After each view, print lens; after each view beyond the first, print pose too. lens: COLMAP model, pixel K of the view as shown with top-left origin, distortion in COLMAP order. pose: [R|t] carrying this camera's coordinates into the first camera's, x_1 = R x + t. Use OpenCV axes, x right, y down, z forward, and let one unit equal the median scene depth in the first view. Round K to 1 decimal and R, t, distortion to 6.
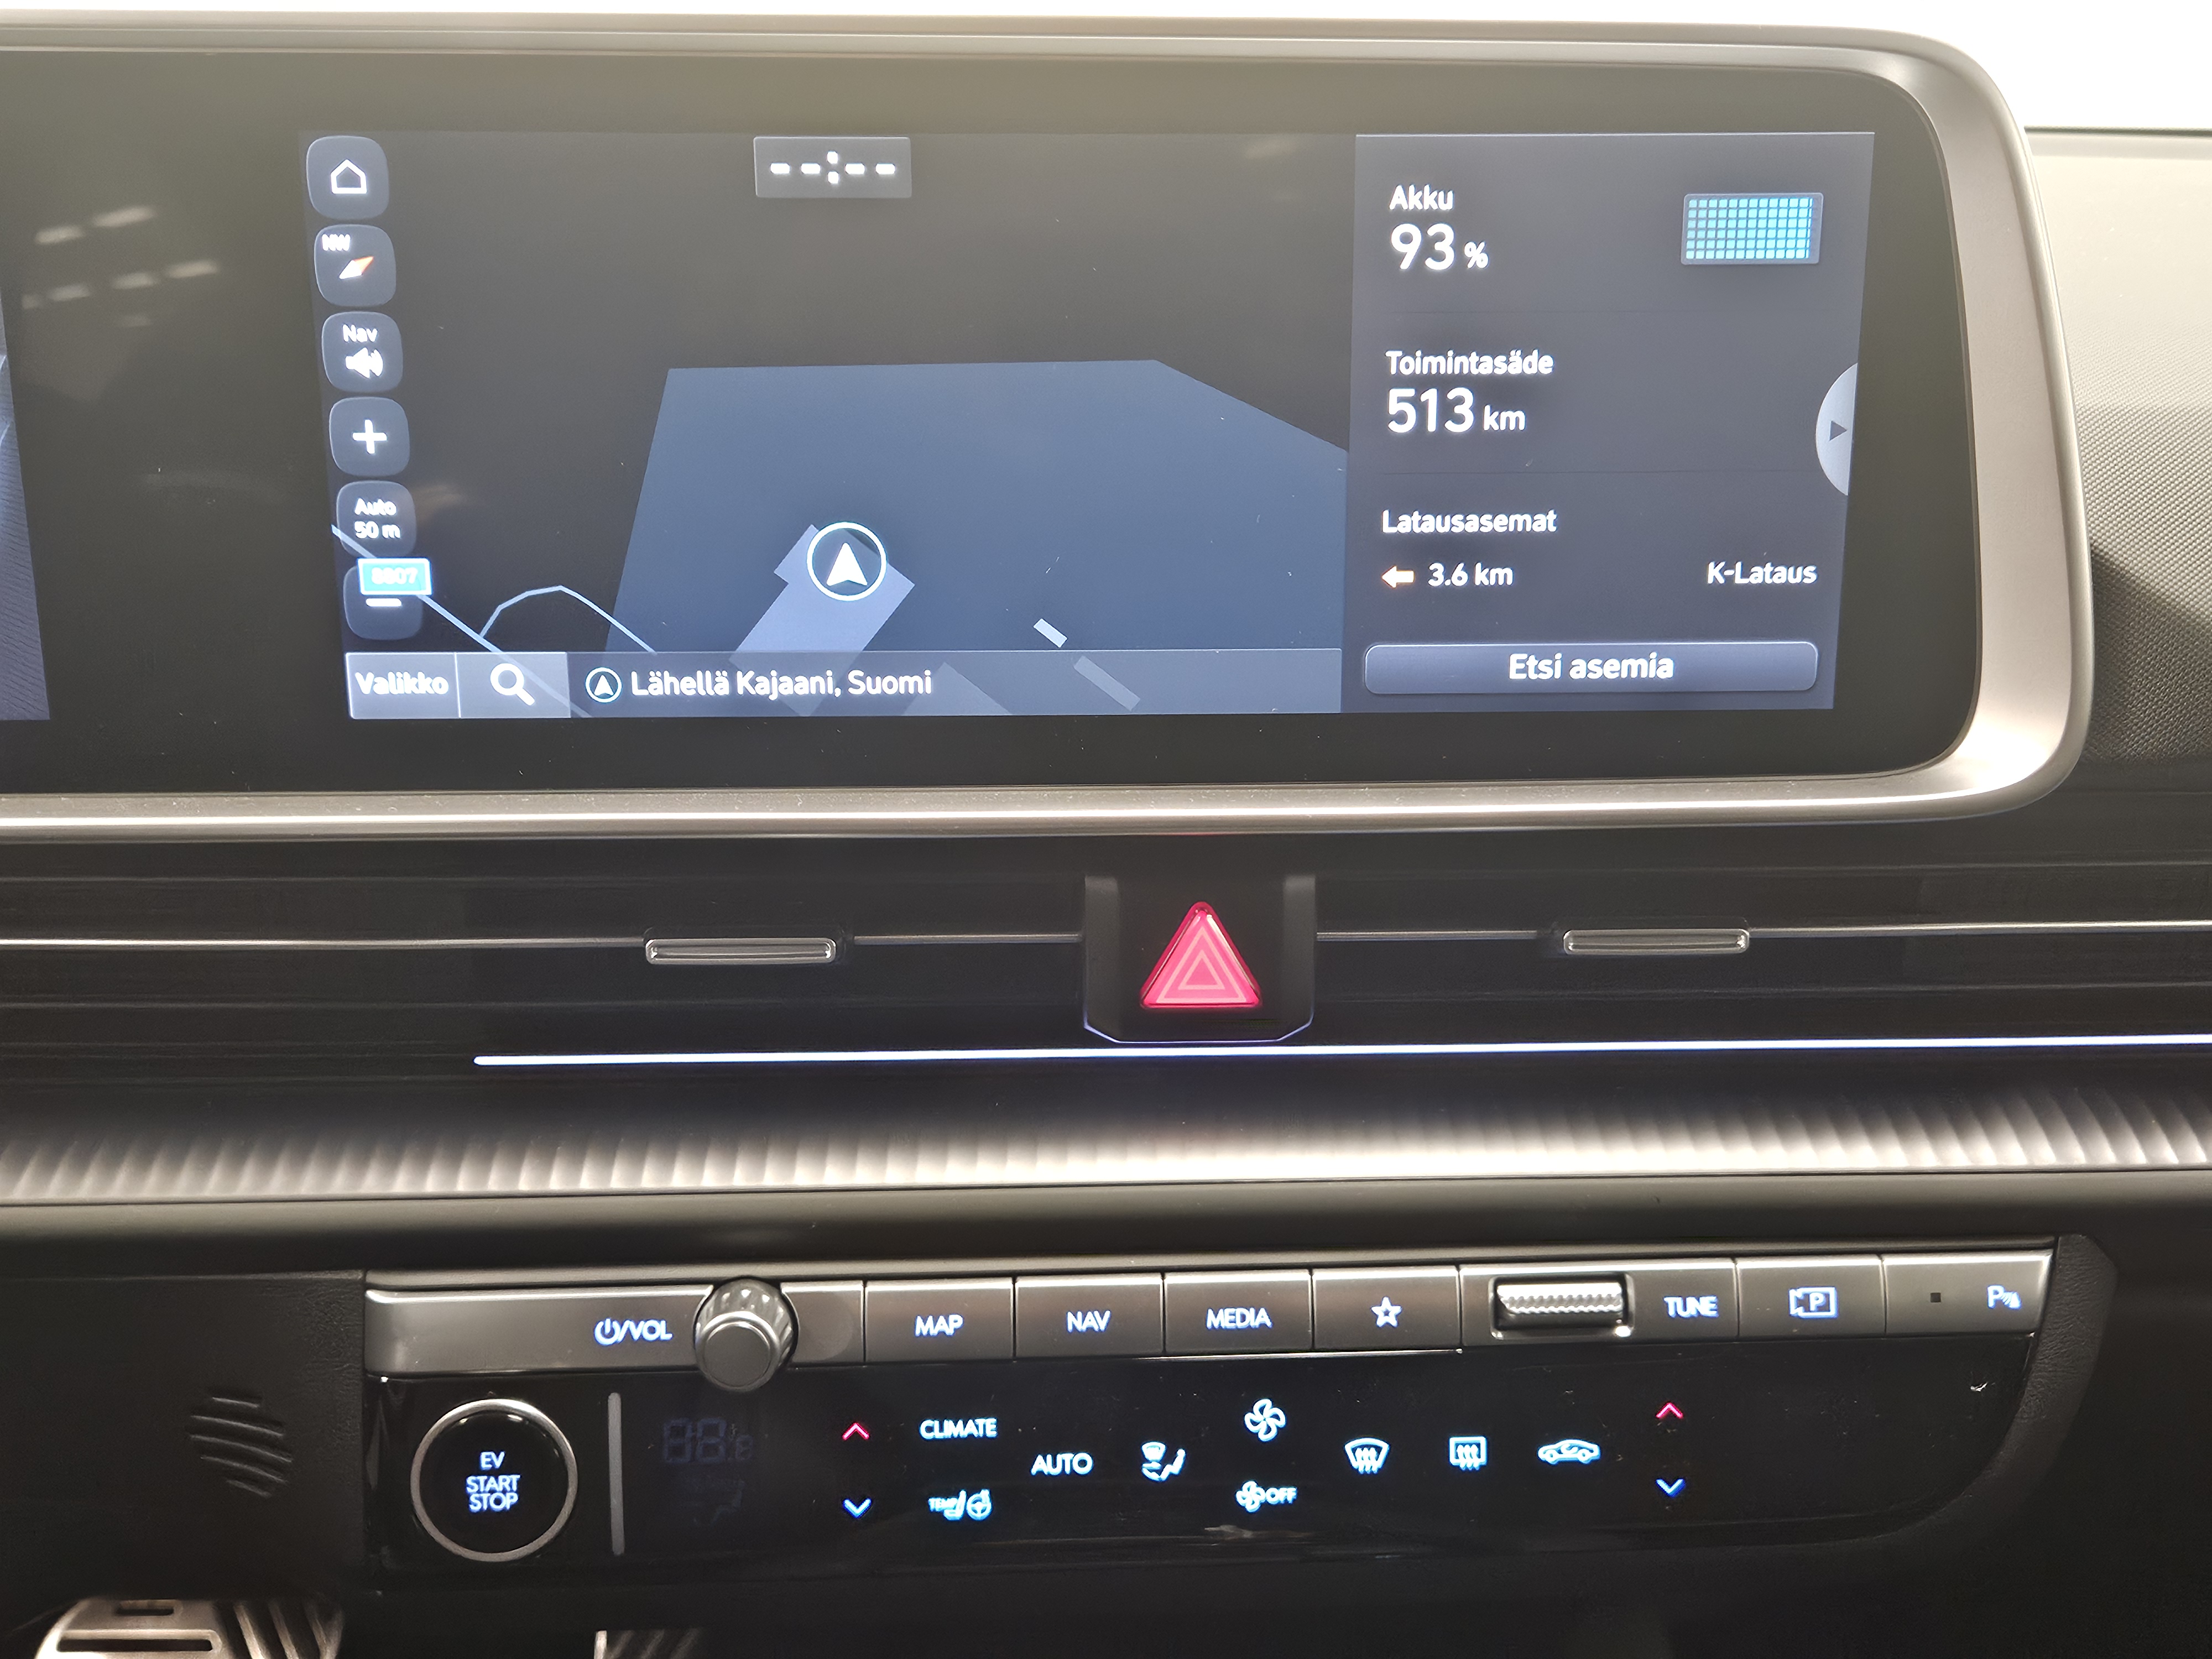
lens RADIAL K [[2259.6, 0, 1152.8], [0, 2259.6, 862.3], [0, 0, 1]] dist [0.053884, 0.000000]
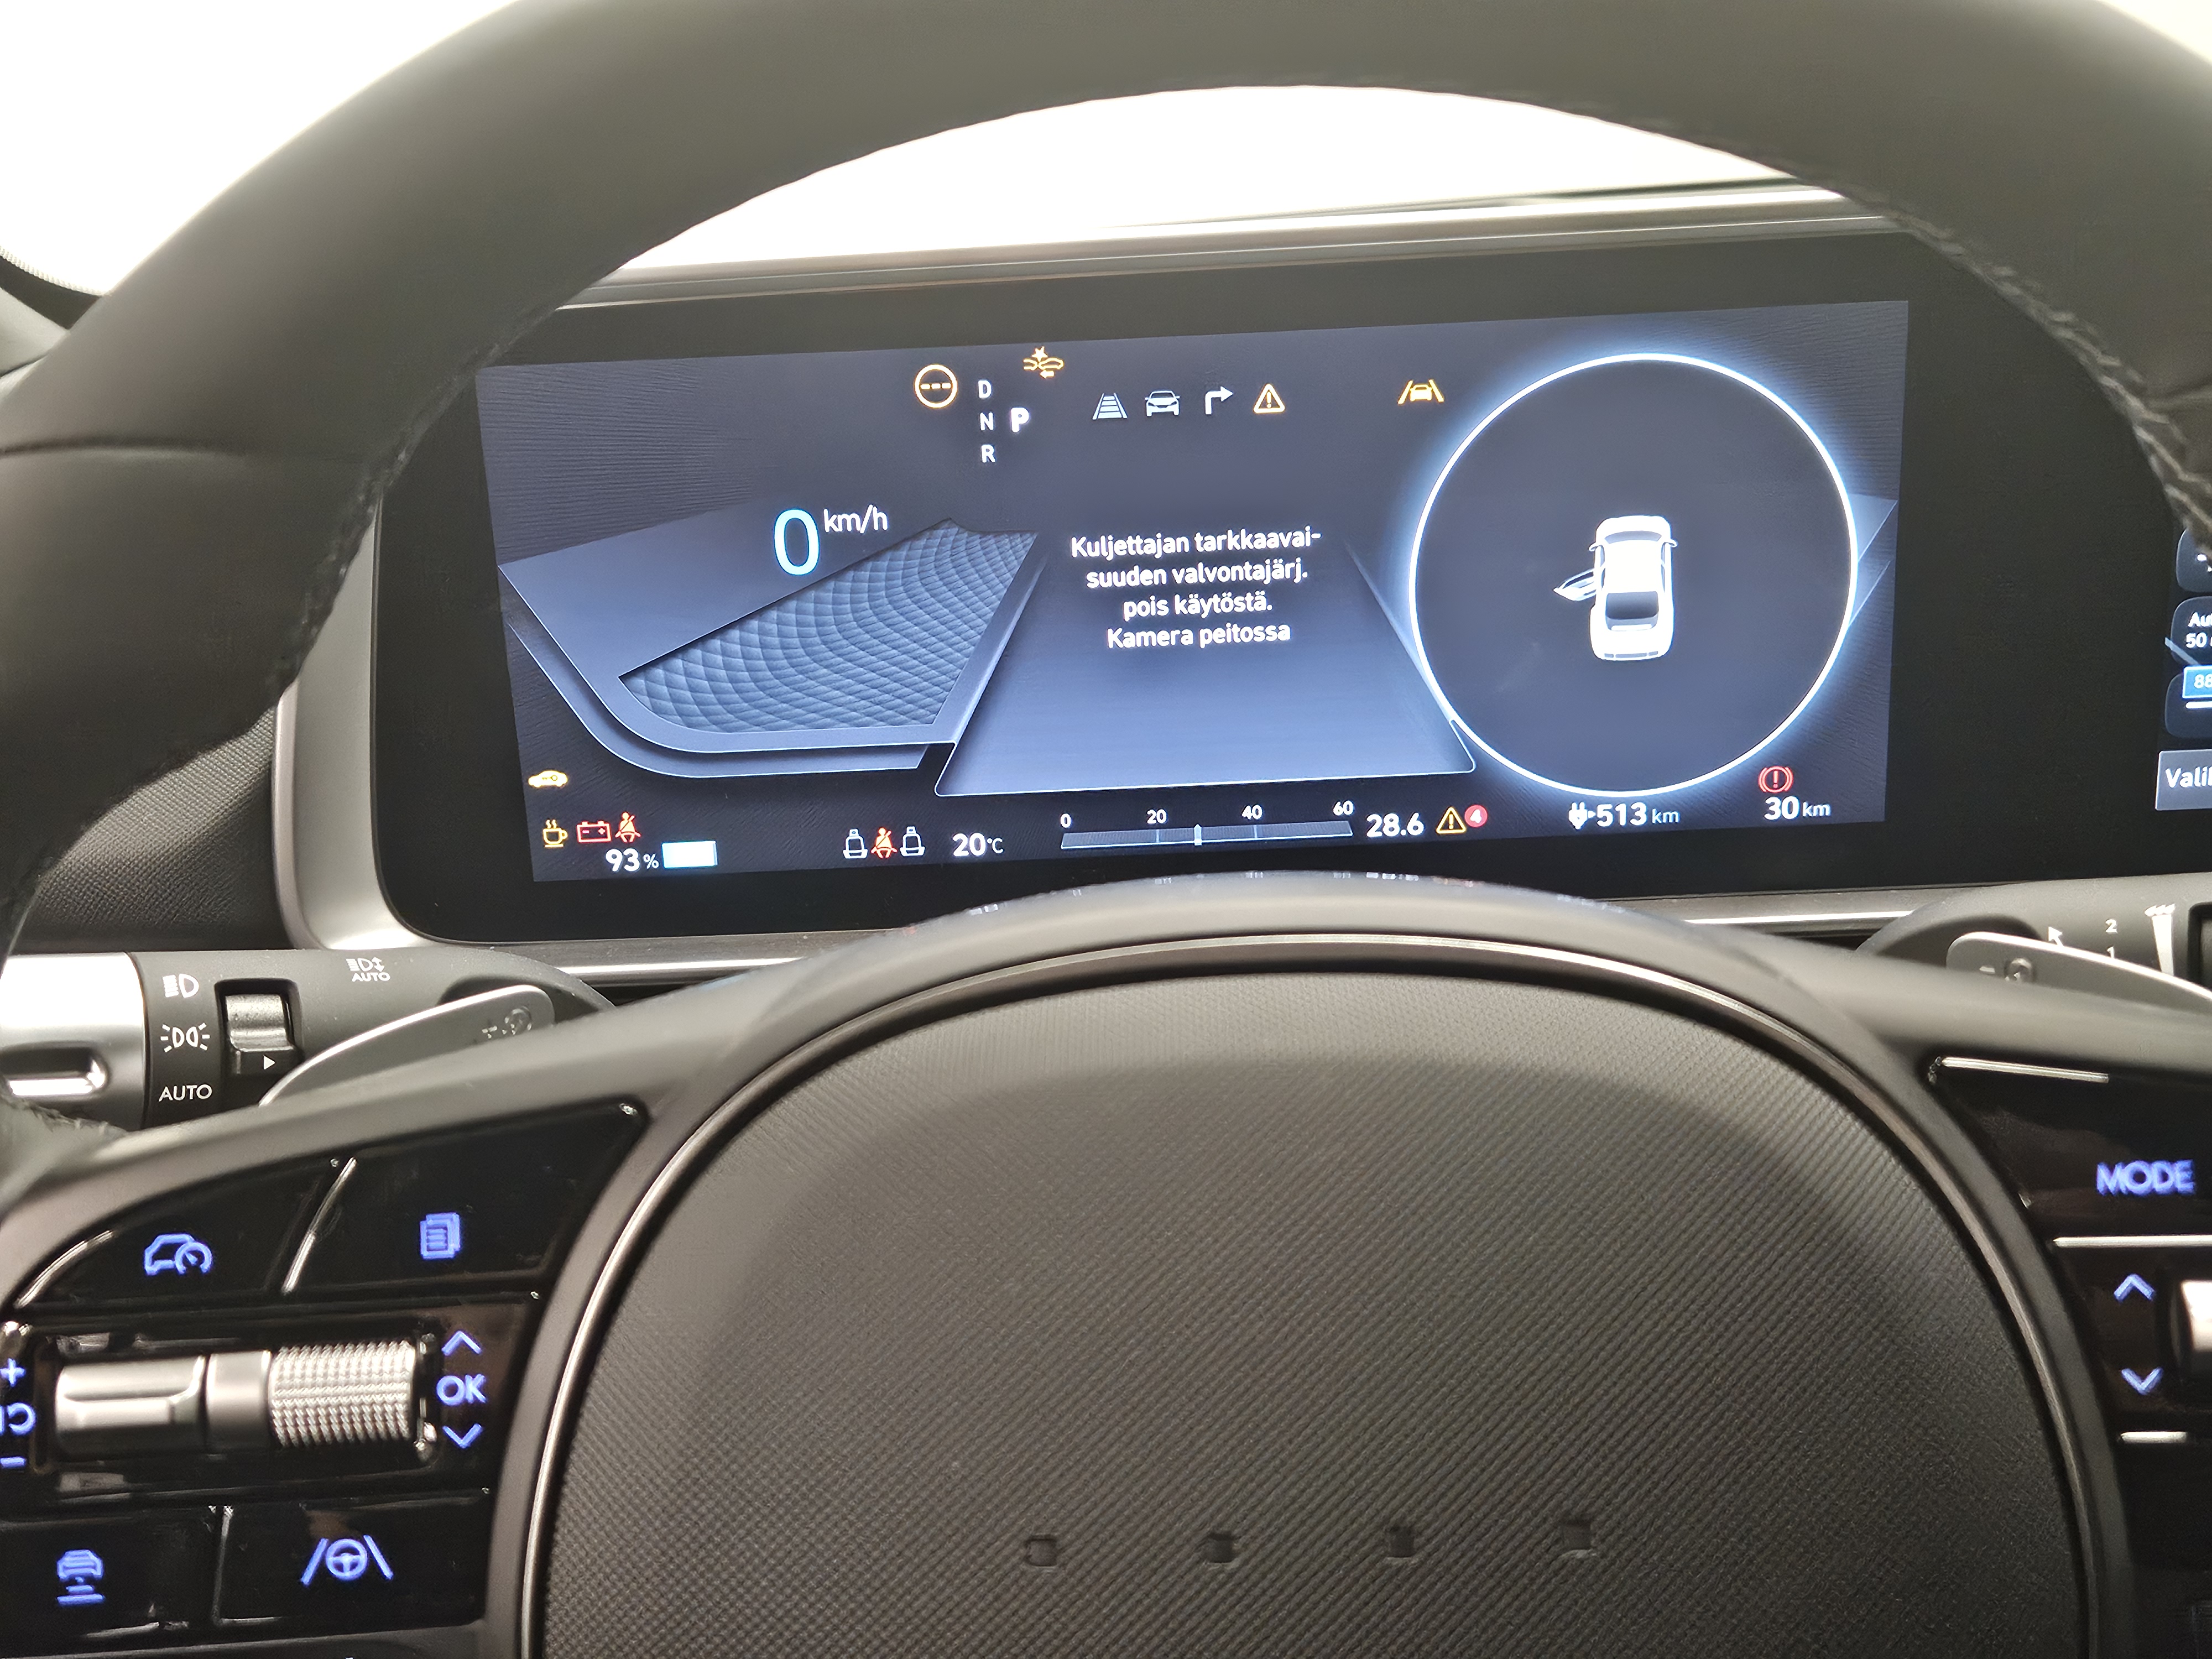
lens RADIAL K [[2259.6, 0, 1098.0], [0, 2259.6, 842.8], [0, 0, 1]] dist [0.053884, 0.000000]
pose [[0.998799, -0.035275, -0.034009, -0.830955], [0.035994, 0.999137, 0.020744, -0.088941], [0.033248, -0.021943, 0.999206, -0.127194]]
